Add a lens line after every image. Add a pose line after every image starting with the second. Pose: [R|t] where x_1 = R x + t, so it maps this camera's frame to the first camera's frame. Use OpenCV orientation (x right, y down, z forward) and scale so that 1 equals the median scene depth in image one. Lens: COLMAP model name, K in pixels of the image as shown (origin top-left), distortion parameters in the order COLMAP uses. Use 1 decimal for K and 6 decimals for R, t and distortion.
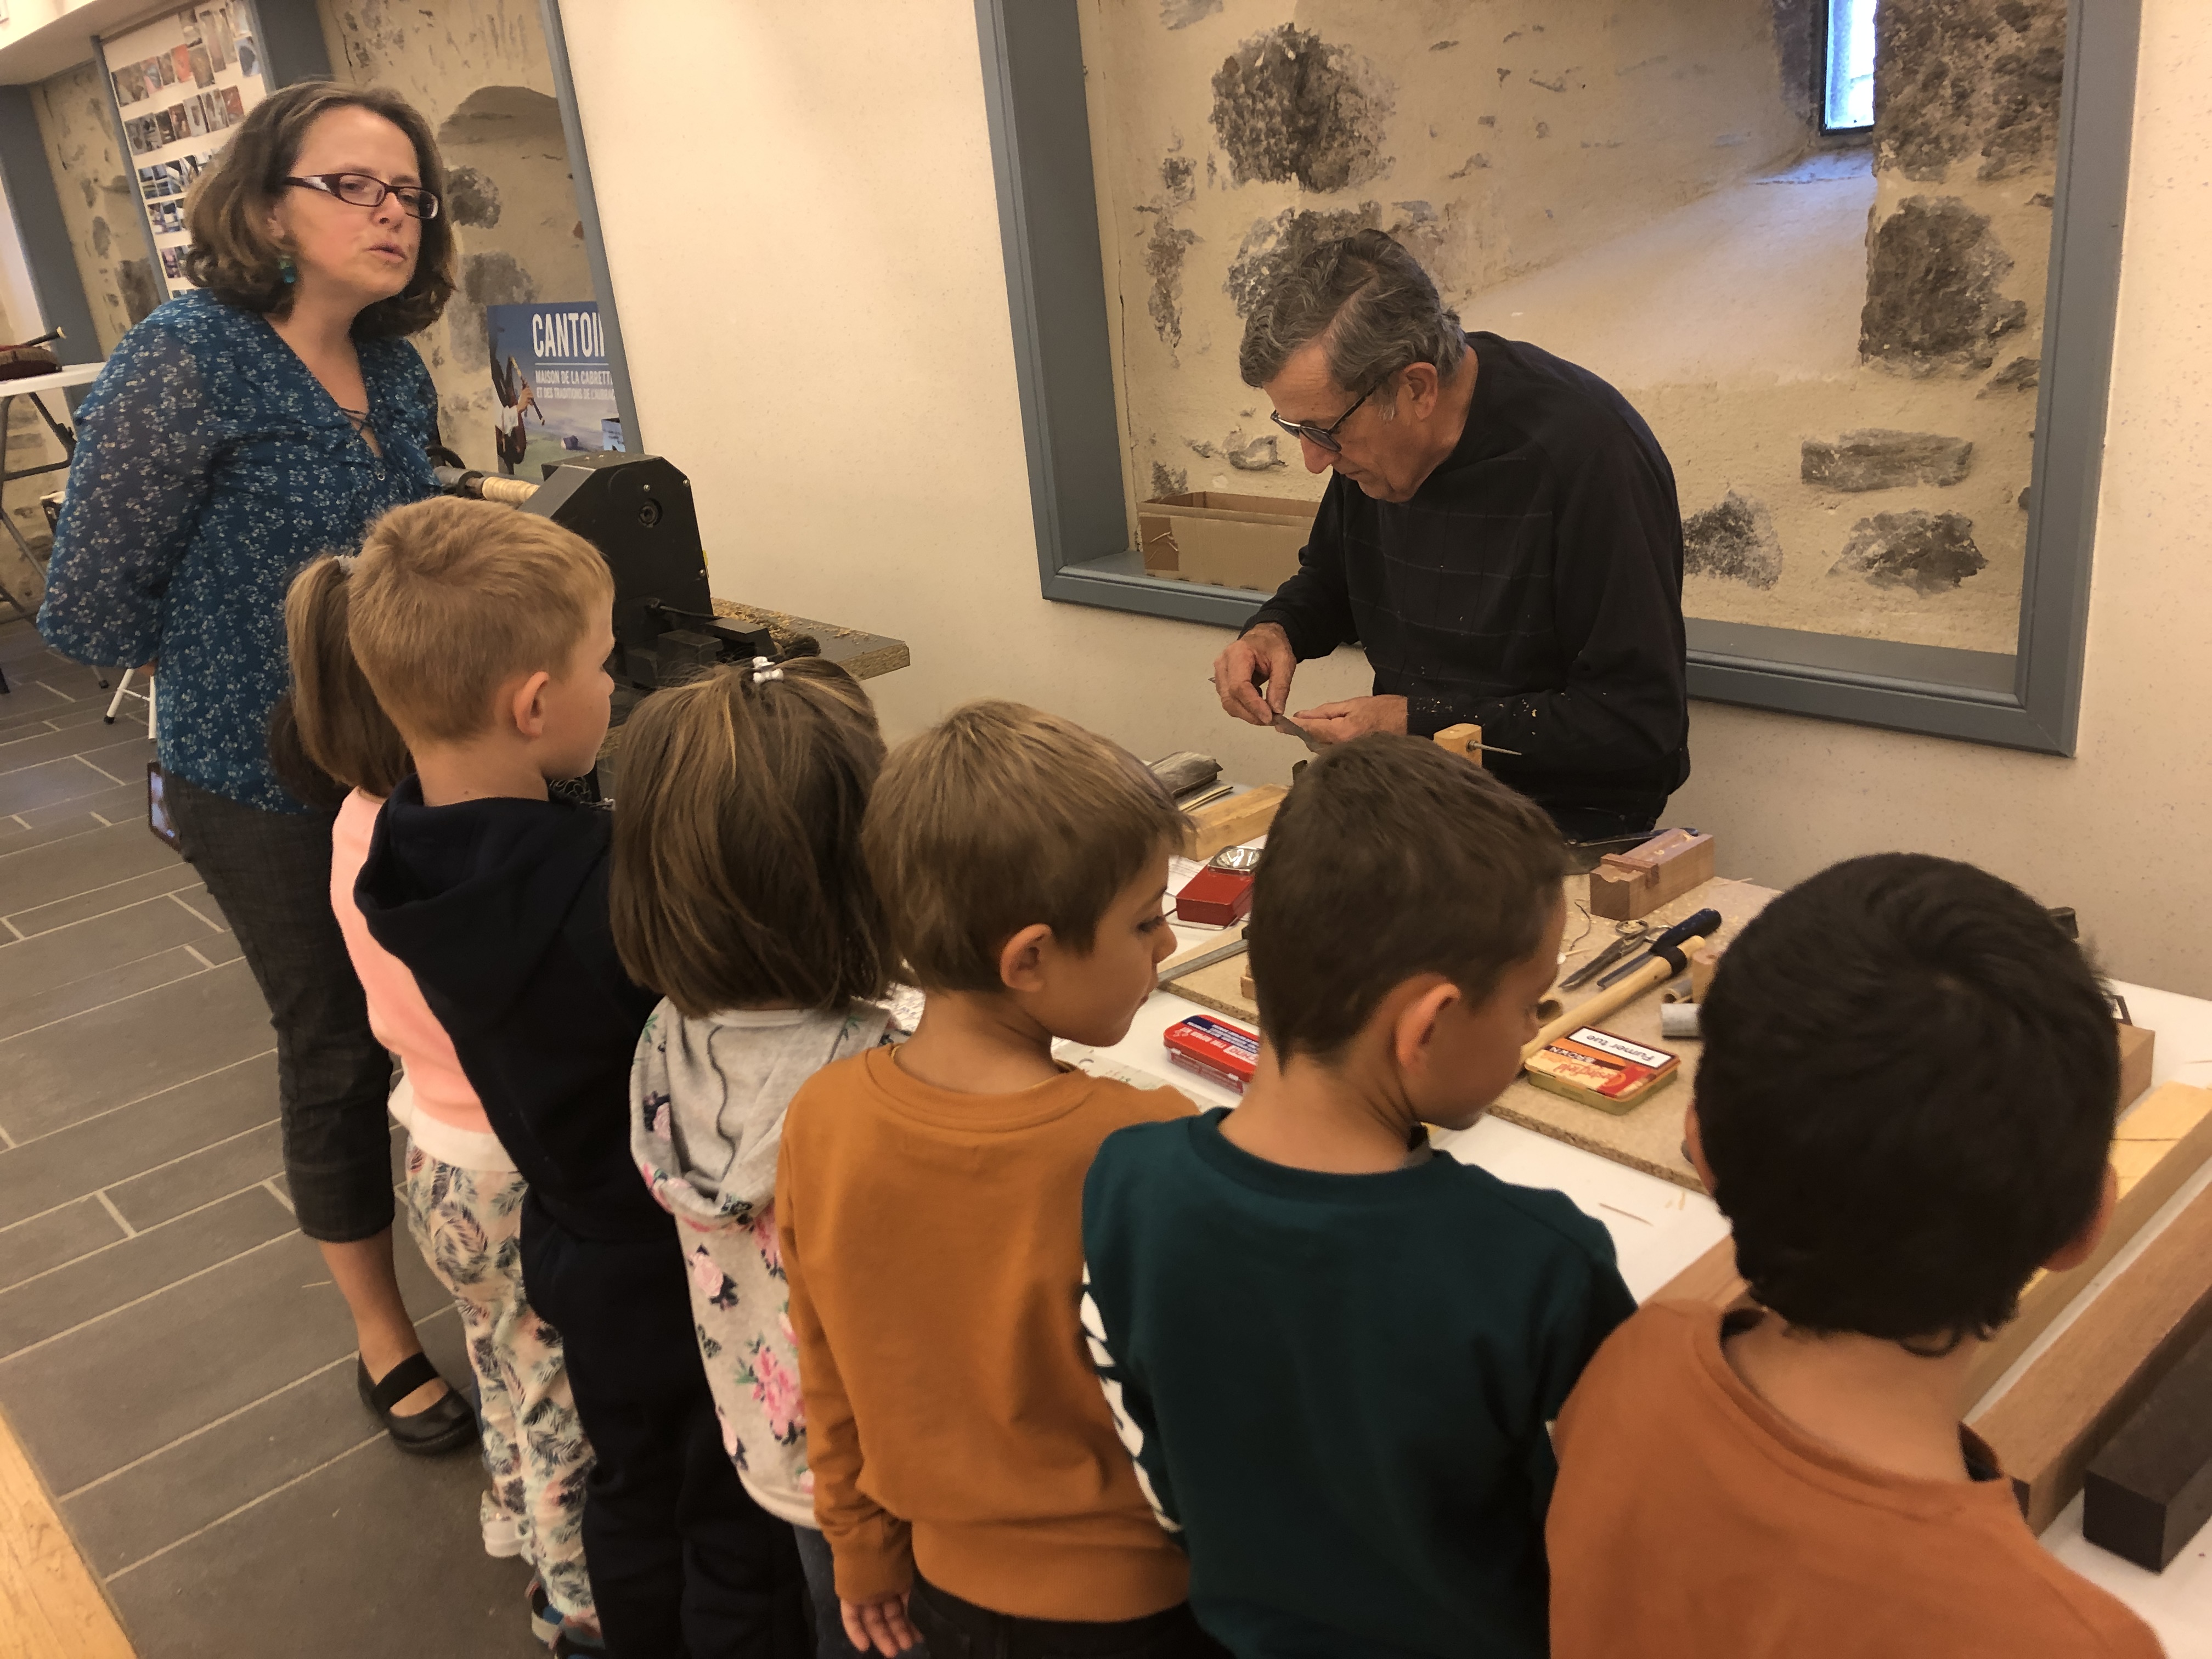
lens RADIAL K [[1809.7, 0, 1067.5], [0, 1809.7, 825.8], [0, 0, 1]] dist [0.024954, -0.038108]
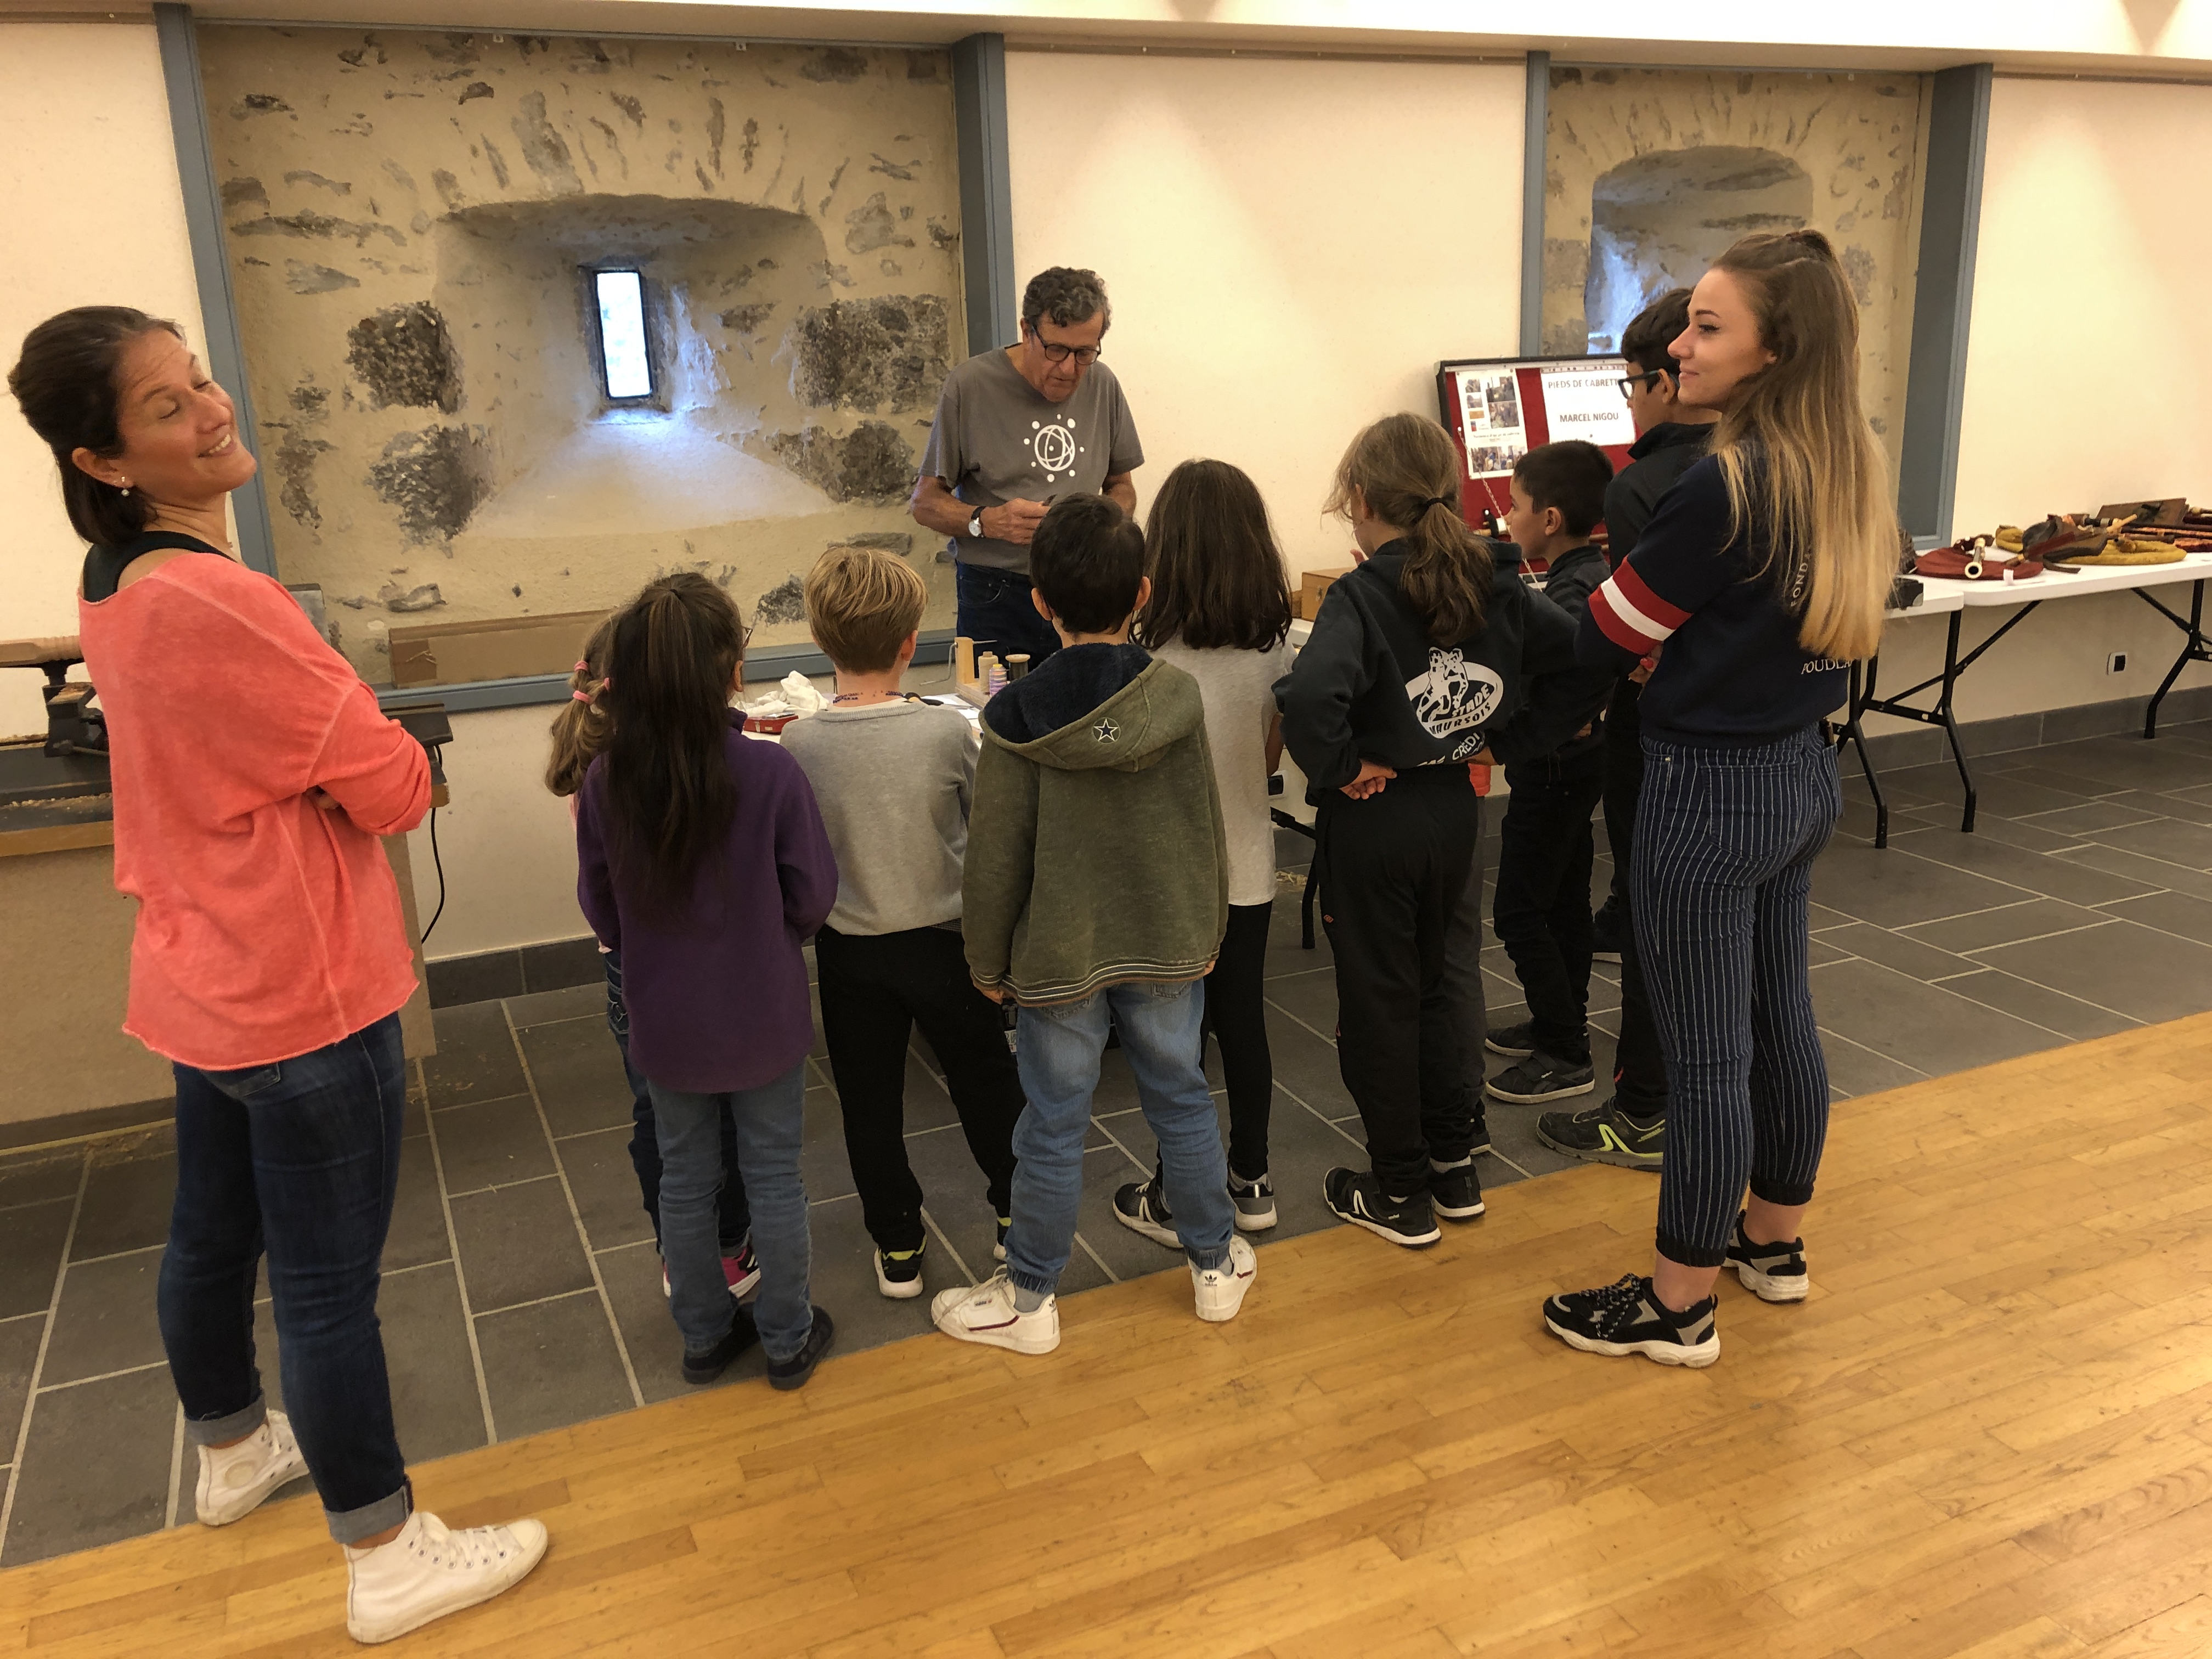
lens RADIAL K [[1815.8, 0, 1106.0], [0, 1815.8, 829.5], [0, 0, 1]] dist [-0.035611, 0.088283]
pose [[0.306254, -0.161323, 0.938181, -1.098679], [0.326370, 0.943599, 0.055716, 0.051652], [-0.894254, 0.289131, 0.341632, 0.137724]]
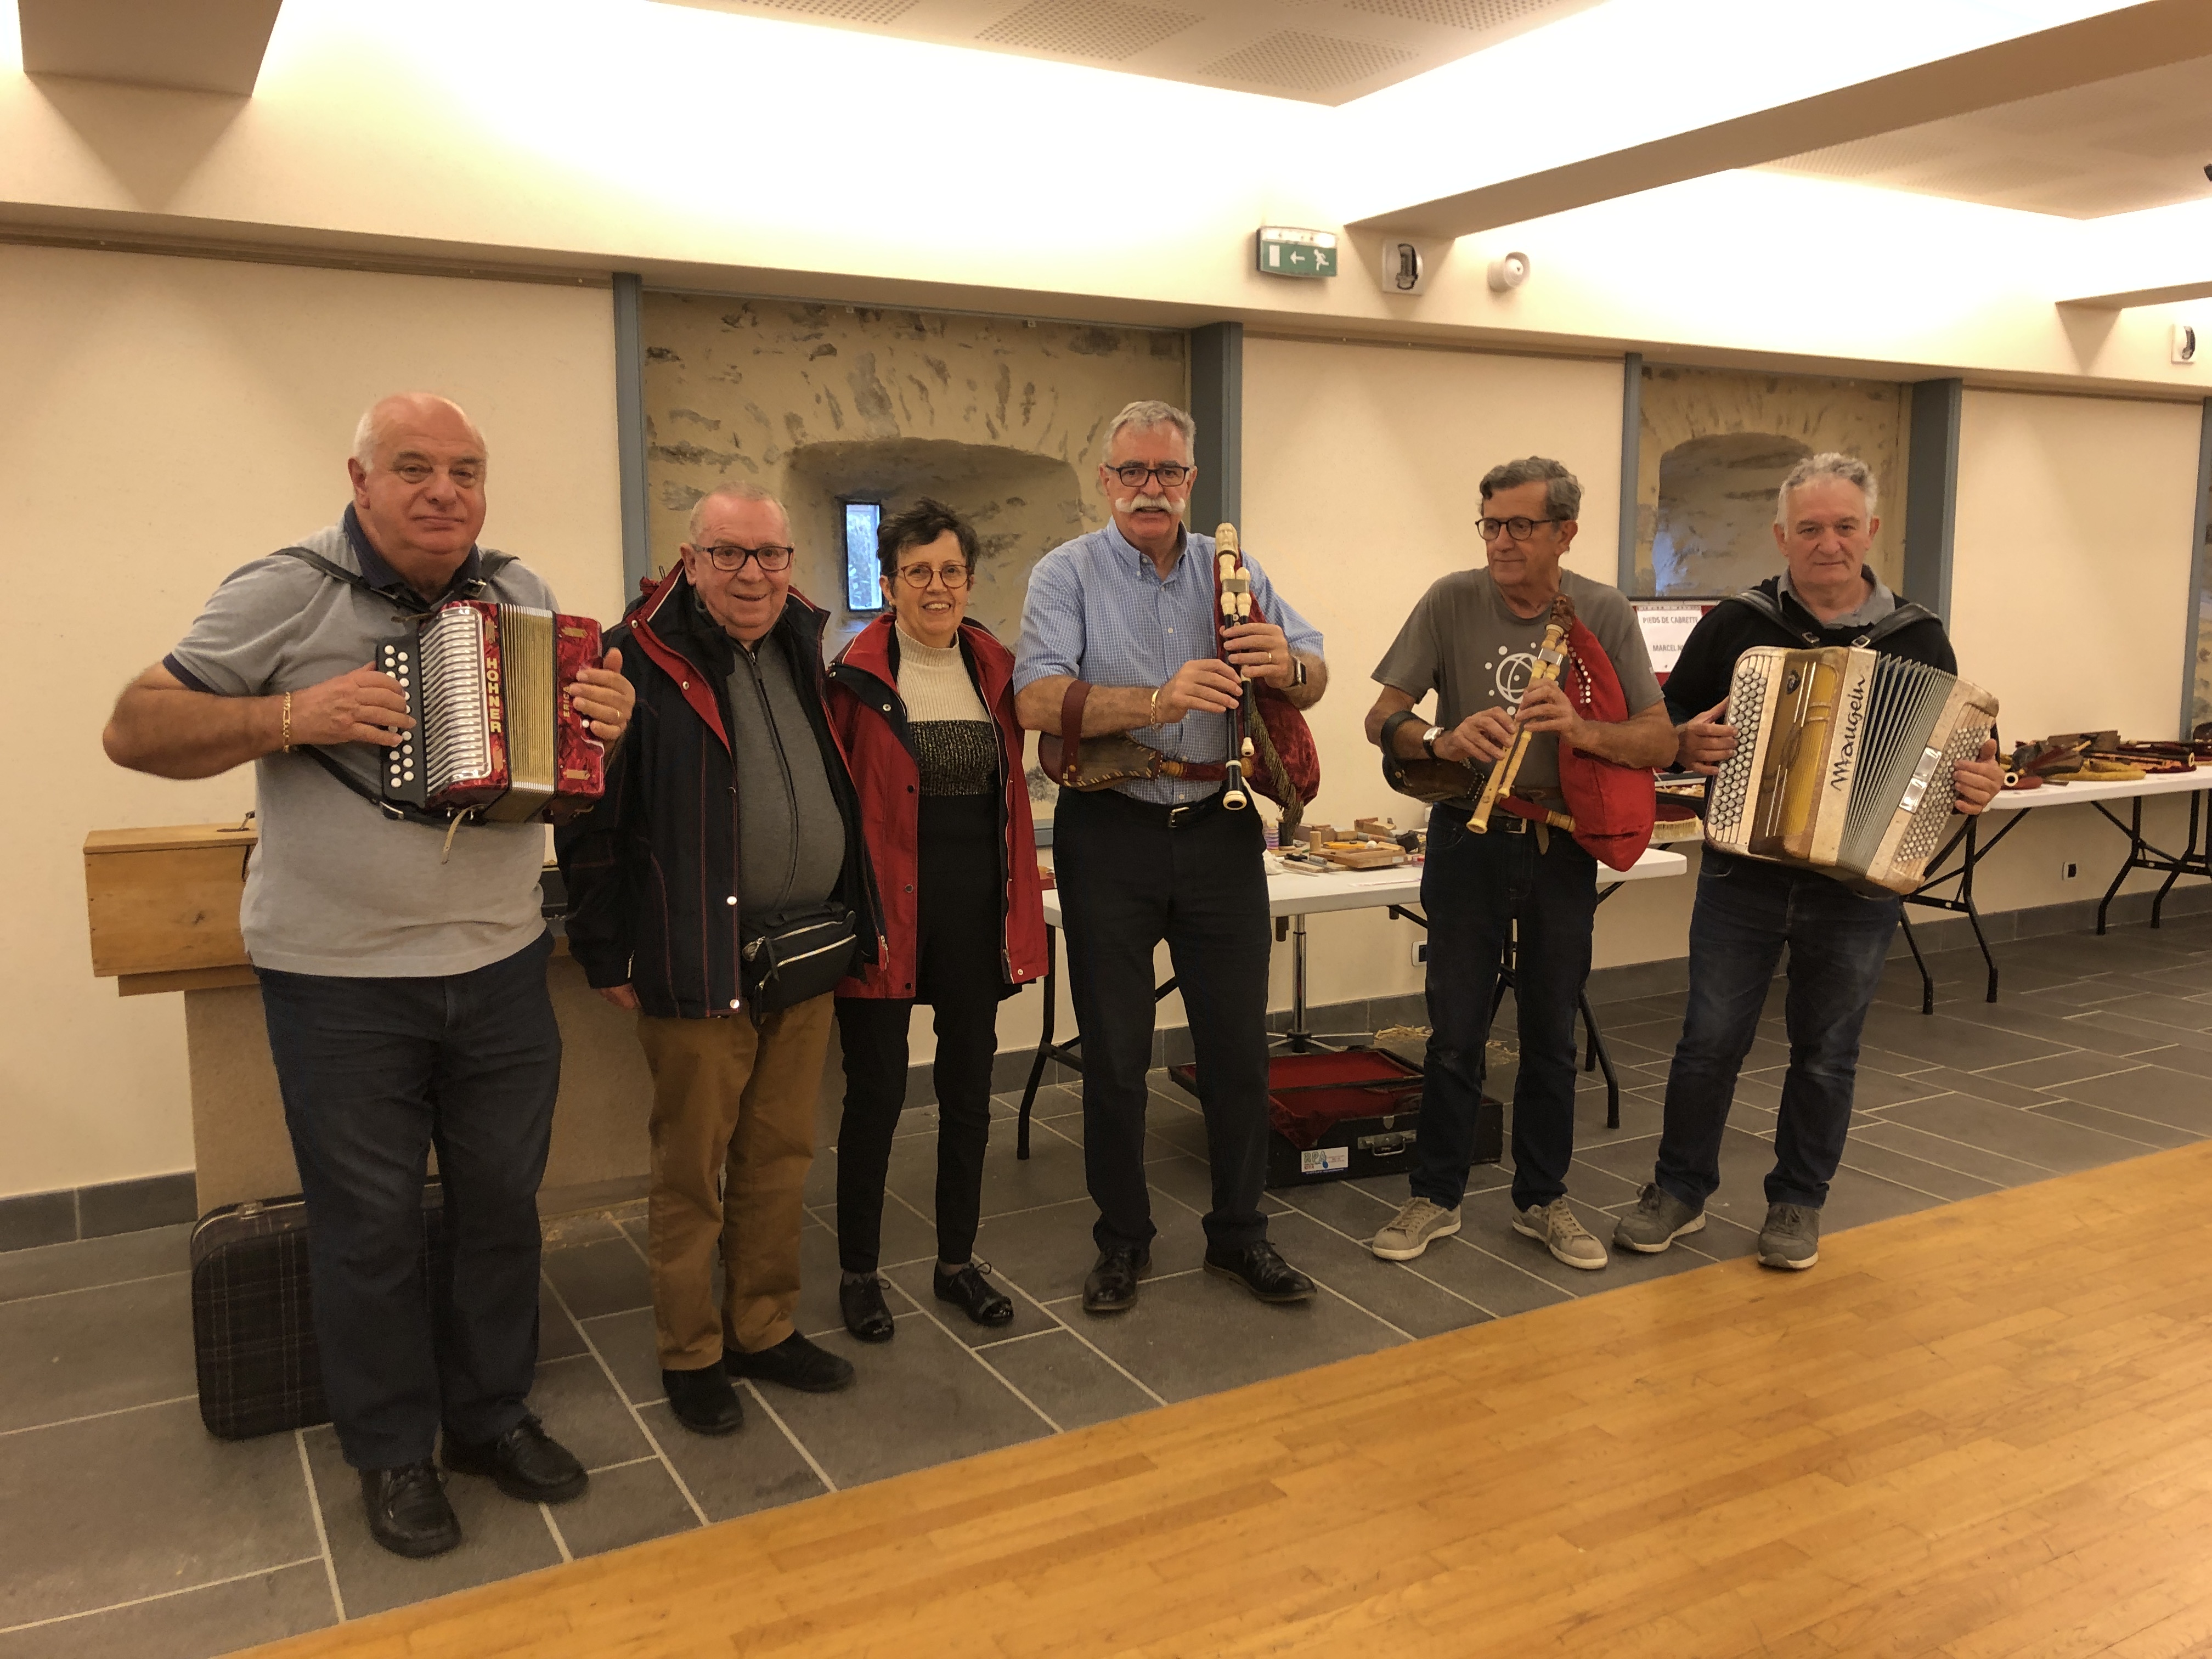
lens RADIAL K [[1812.5, 0, 1109.2], [0, 1812.5, 839.9], [0, 0, 1]] dist [0.026461, 0.003966]
pose [[0.208962, -0.037086, 0.977220, -1.436816], [0.314795, 0.948643, -0.031312, -0.003383], [-0.925872, 0.314167, 0.209905, 0.427271]]
